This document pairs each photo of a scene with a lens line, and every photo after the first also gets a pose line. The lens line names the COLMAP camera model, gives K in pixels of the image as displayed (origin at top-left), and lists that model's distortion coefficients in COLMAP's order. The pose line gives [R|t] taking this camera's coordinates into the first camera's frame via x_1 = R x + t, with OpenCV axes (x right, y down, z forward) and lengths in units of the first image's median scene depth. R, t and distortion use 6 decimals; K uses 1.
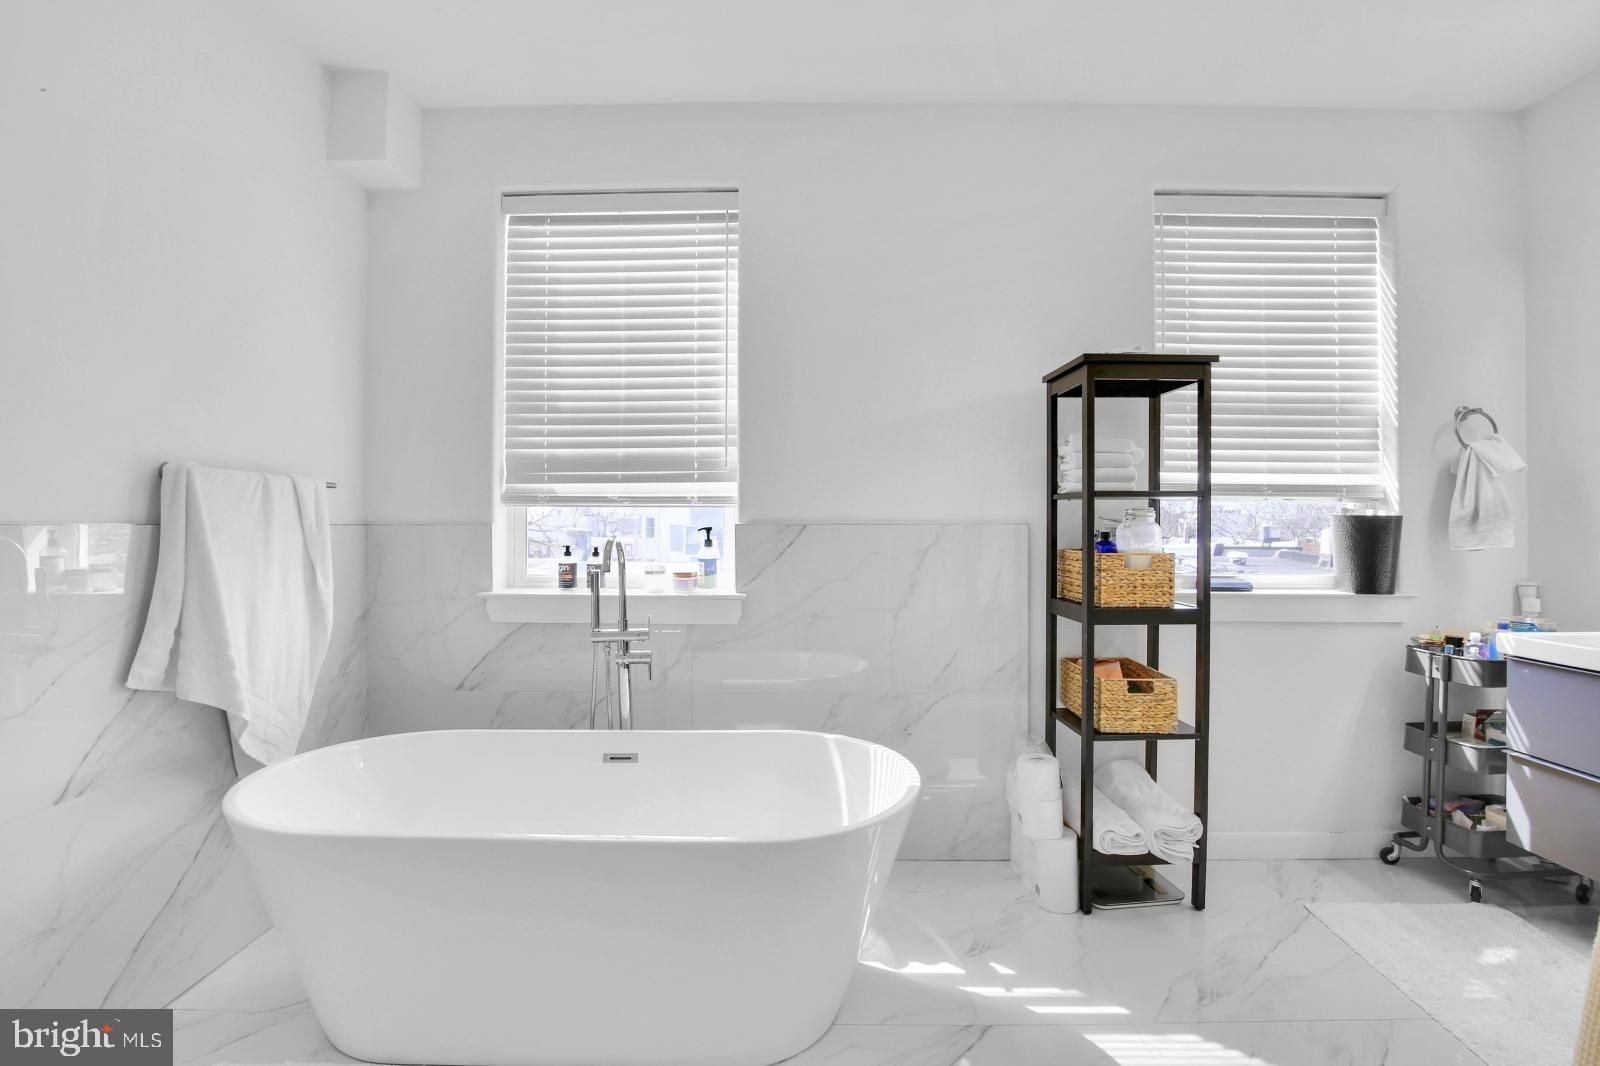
lens RADIAL K [[756.4, 0, 827.2], [0, 756.4, 531.2], [0, 0, 1]] dist [-0.034458, 0.005486]
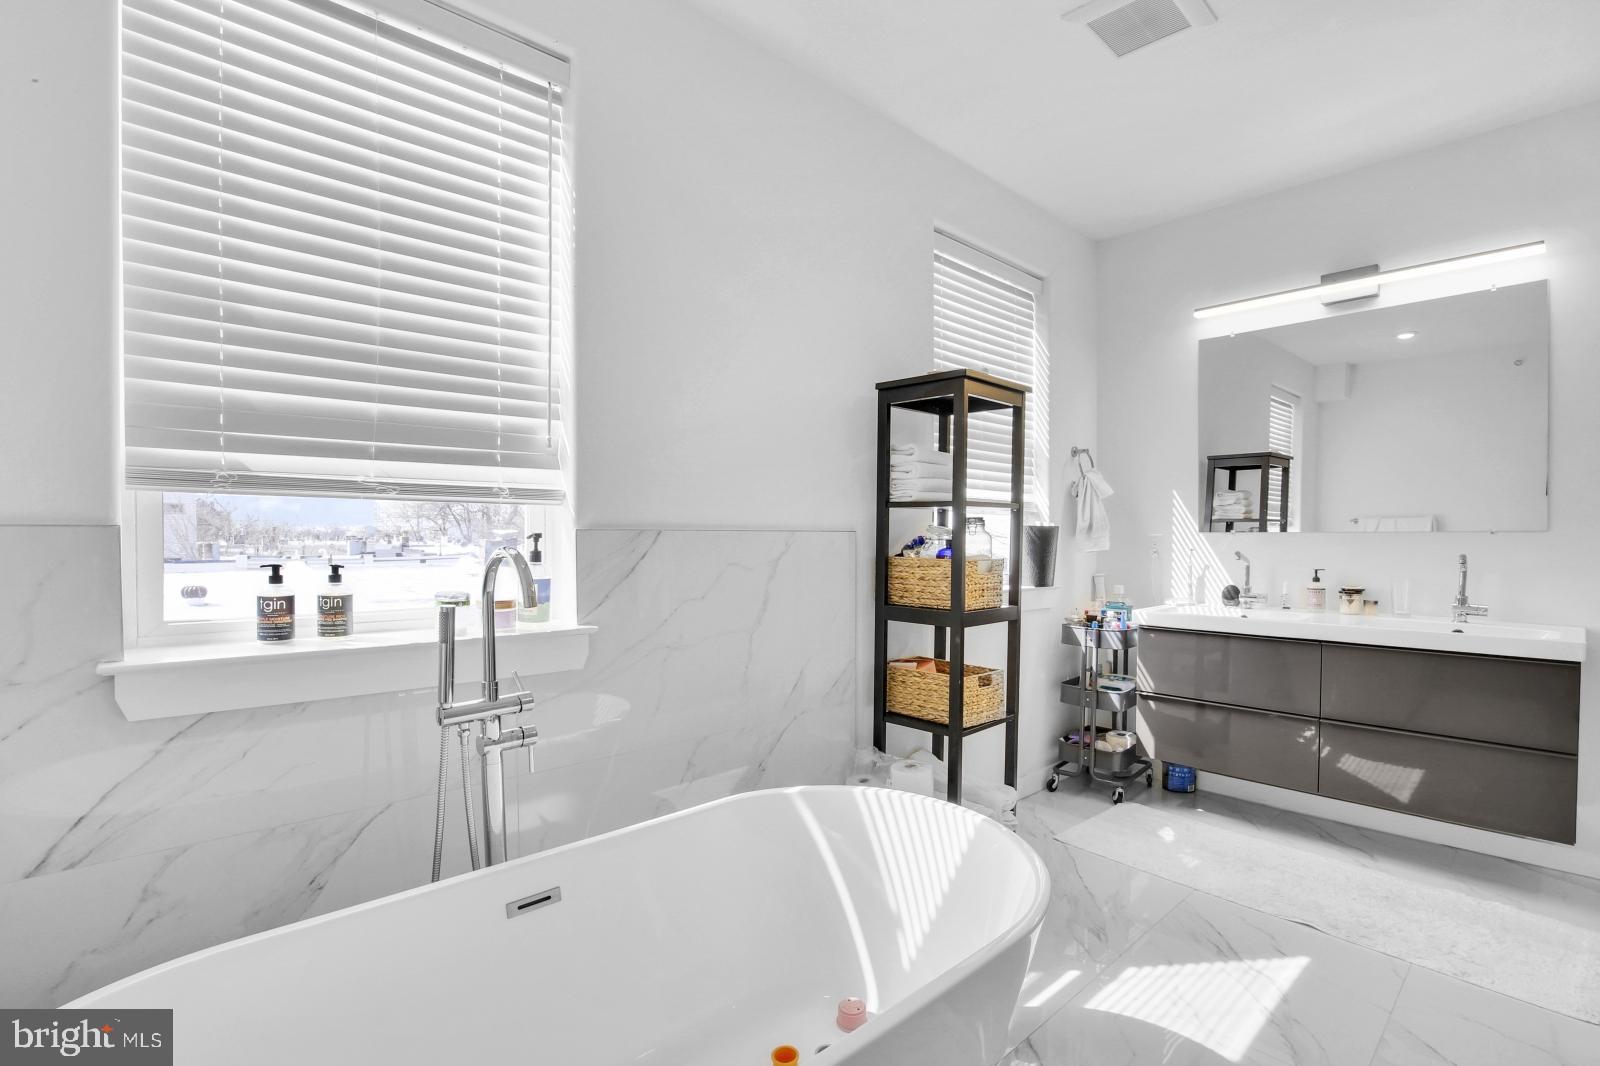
lens RADIAL K [[756.4, 0, 802.7], [0, 756.4, 540.8], [0, 0, 1]] dist [-0.034458, 0.005486]
pose [[0.719879, -0.004230, 0.694087, -0.461453], [-0.005799, 0.999910, 0.012107, -0.008142], [-0.694075, -0.012741, 0.719790, 0.336767]]
